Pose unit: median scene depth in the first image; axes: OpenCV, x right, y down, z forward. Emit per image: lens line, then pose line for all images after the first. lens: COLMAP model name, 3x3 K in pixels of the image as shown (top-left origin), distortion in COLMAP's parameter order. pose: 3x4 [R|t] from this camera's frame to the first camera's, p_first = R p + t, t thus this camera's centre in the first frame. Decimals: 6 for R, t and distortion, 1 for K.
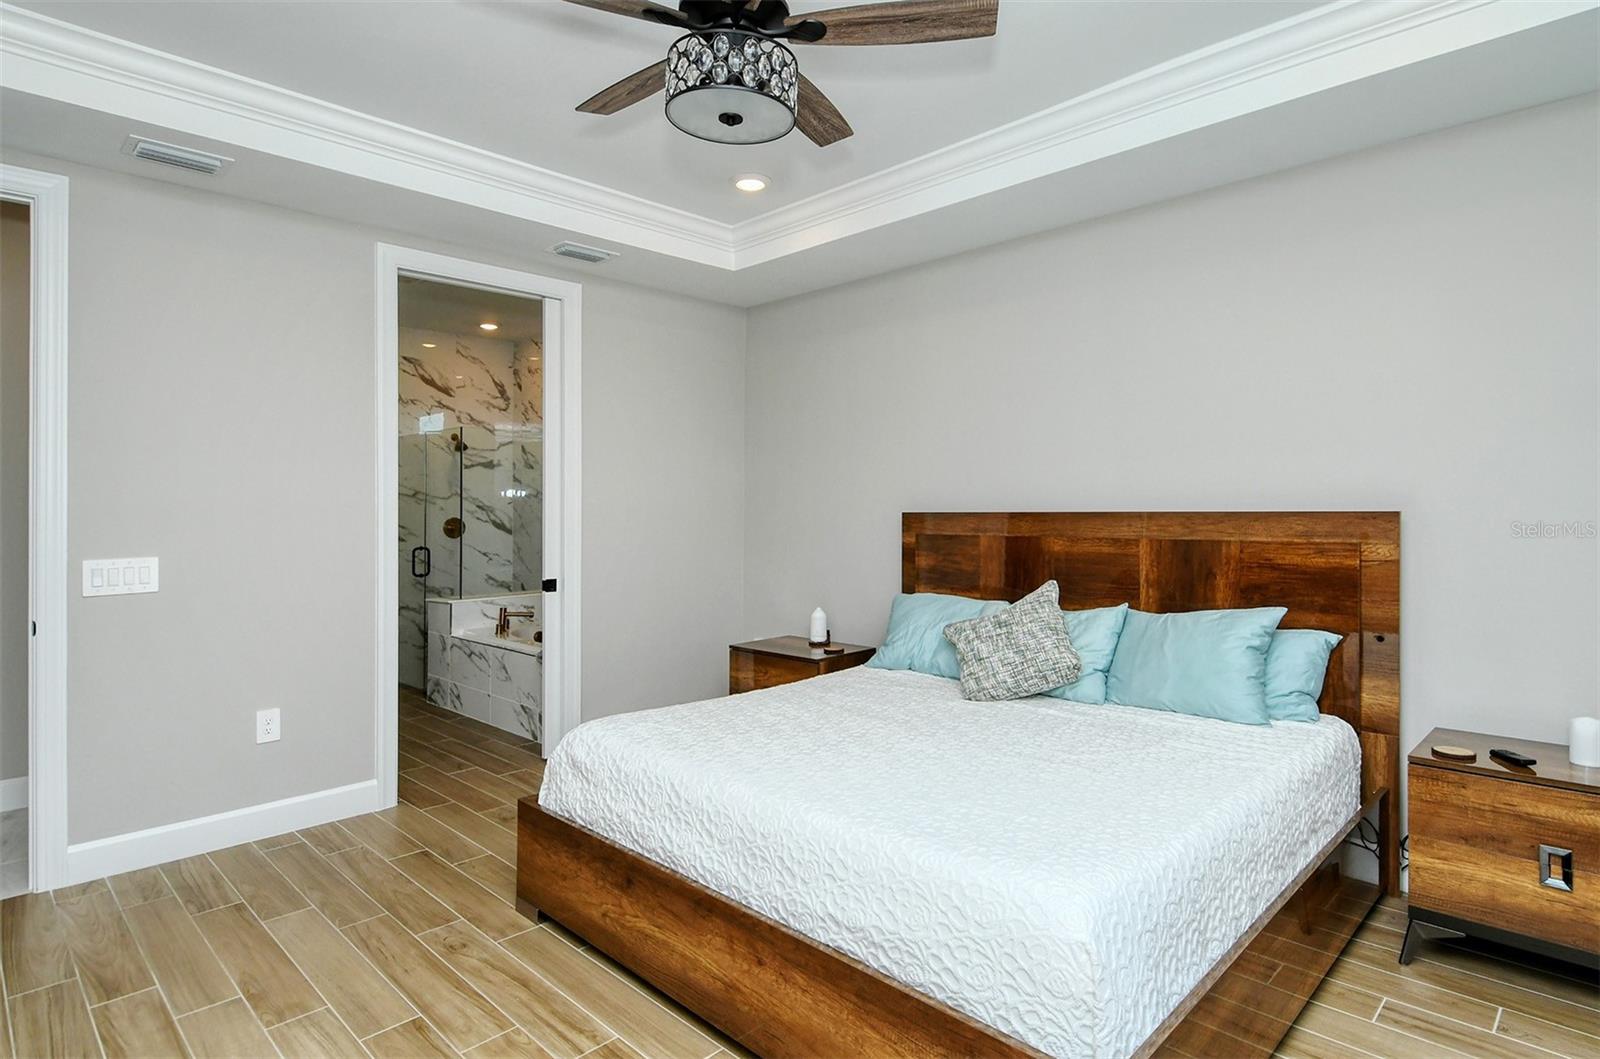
lens RADIAL K [[842.8, 0, 825.2], [0, 842.8, 500.3], [0, 0, 1]] dist [0.004057, -0.000543]
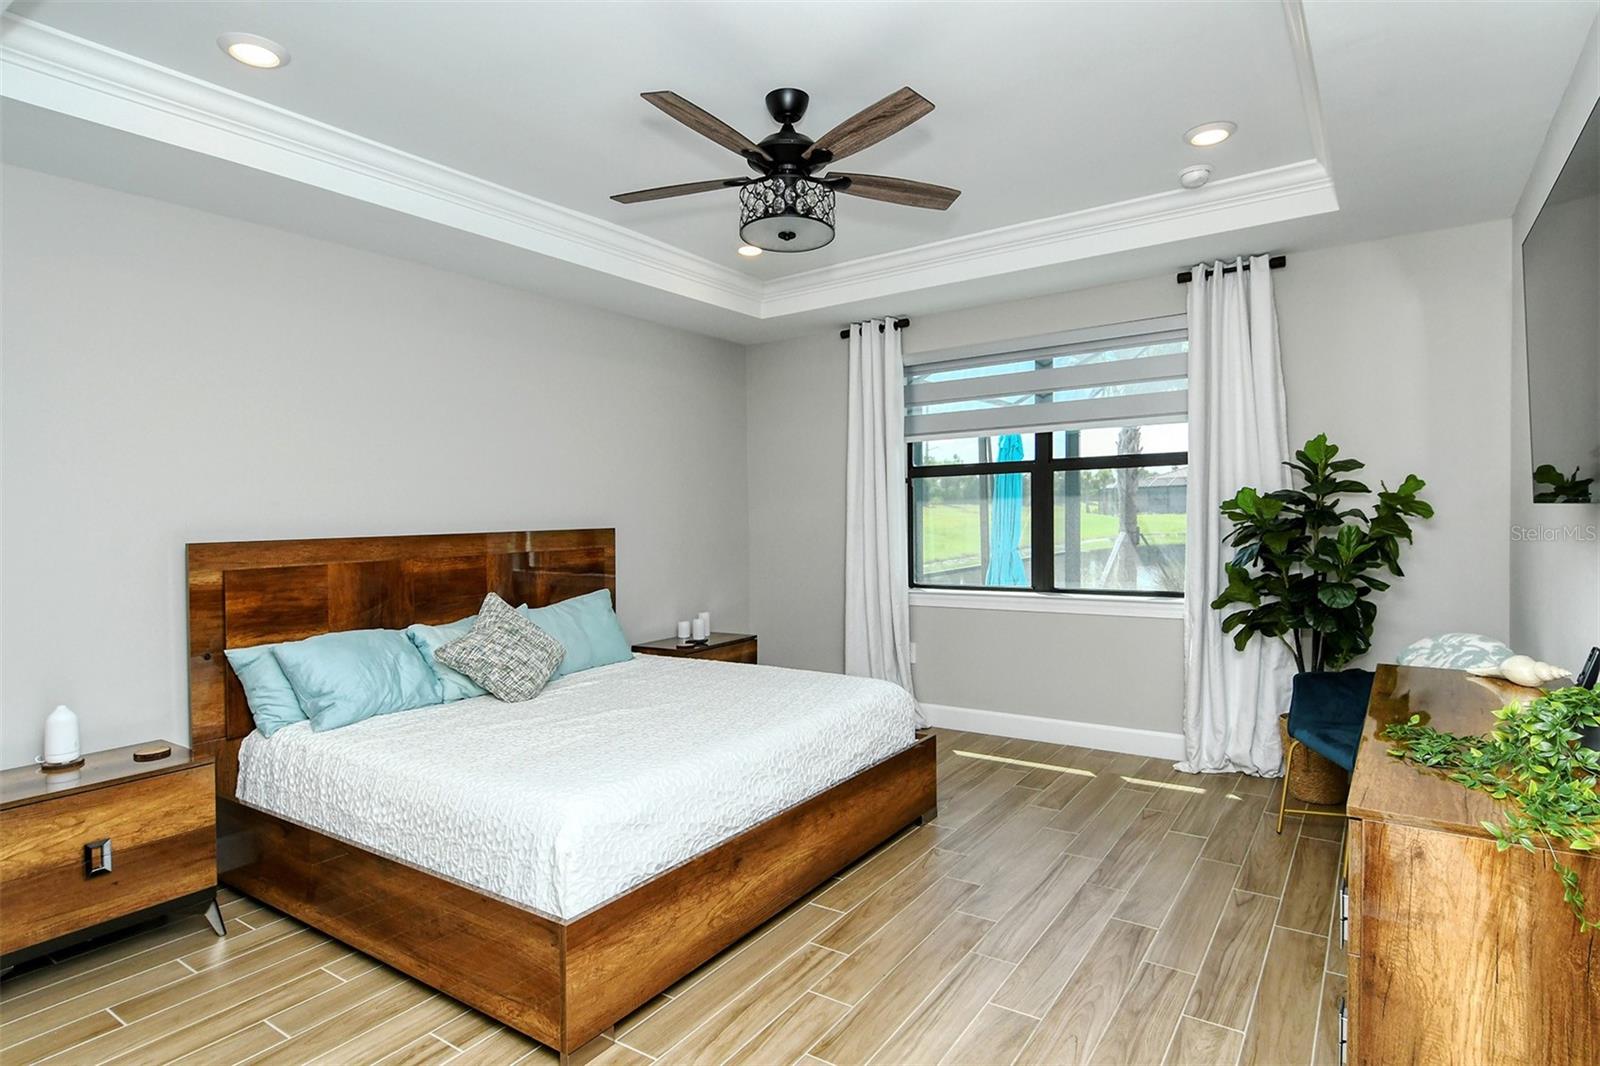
lens RADIAL K [[851.6, 0, 800.0], [0, 851.6, 533.0], [0, 0, 1]] dist [0.005243, 0.000426]
pose [[-0.159777, -0.014235, 0.987051, -1.128182], [0.012311, 0.999790, 0.016411, -0.001597], [-0.987076, 0.014774, -0.159568, 0.908482]]
